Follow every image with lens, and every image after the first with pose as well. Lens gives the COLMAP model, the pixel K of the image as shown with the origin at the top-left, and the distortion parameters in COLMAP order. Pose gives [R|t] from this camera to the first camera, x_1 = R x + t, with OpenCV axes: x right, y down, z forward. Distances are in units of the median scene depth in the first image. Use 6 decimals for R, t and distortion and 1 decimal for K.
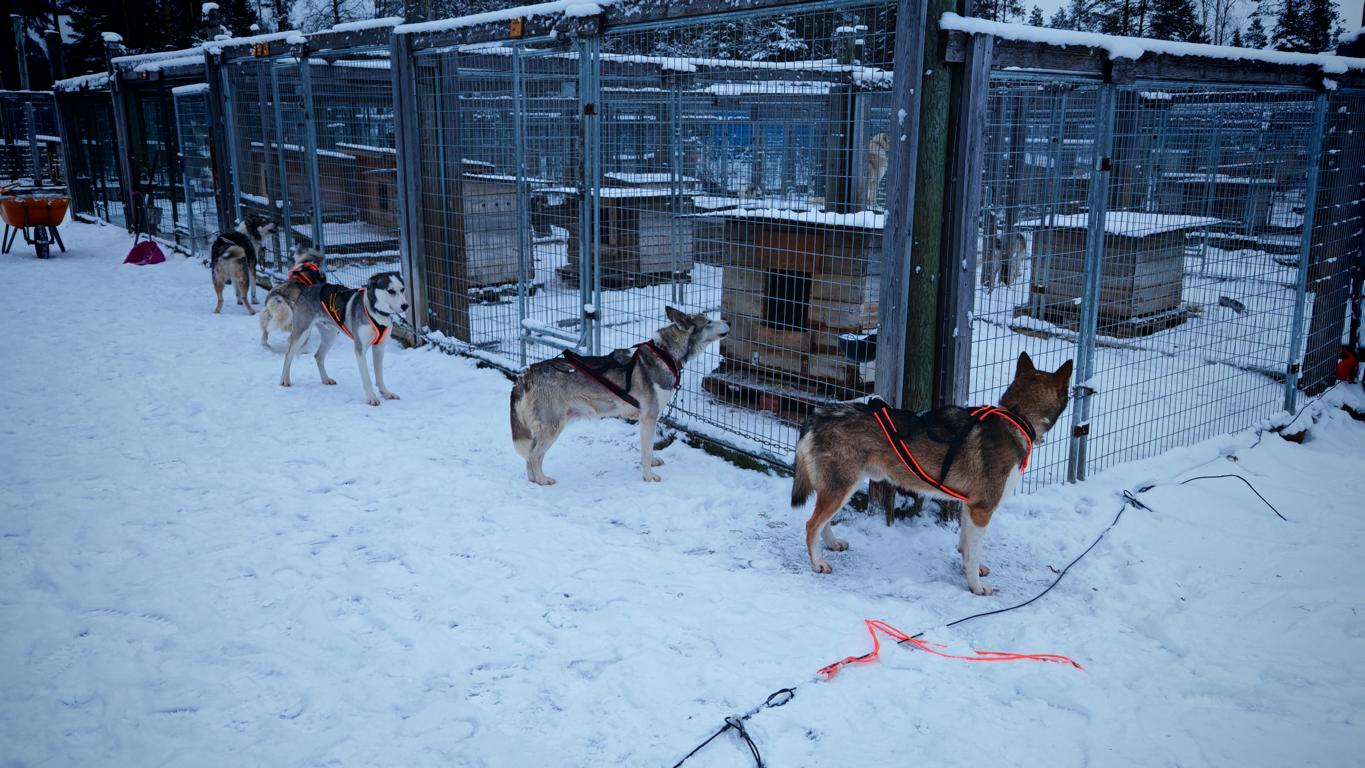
lens RADIAL K [[1057.2, 0, 676.5], [0, 1057.2, 392.0], [0, 0, 1]] dist [0.019983, -0.004653]
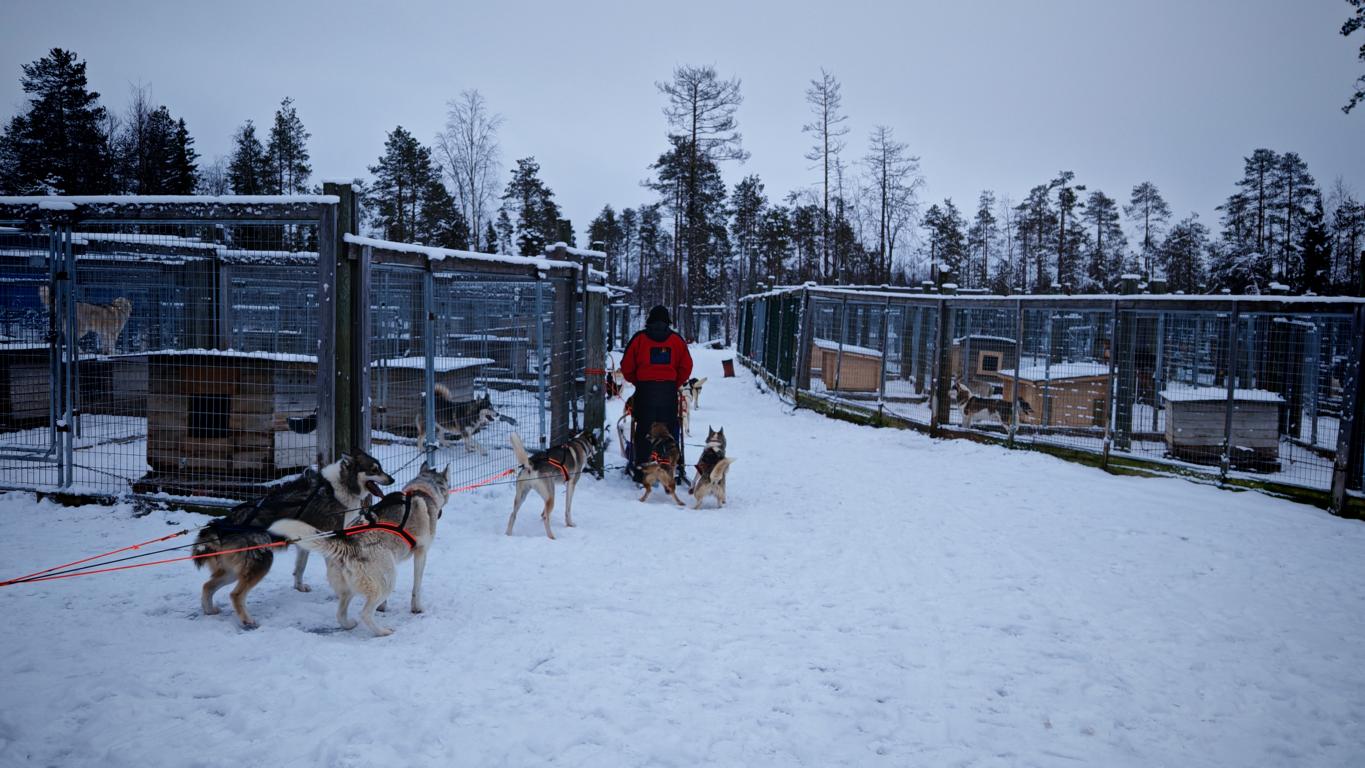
lens RADIAL K [[1059.1, 0, 680.5], [0, 1059.1, 382.3], [0, 0, 1]] dist [0.018480, -0.004383]
pose [[0.800839, -0.029450, 0.598155, -0.295280], [0.126288, 0.984635, -0.120602, 0.144523], [-0.585413, 0.172123, 0.792253, -0.567426]]
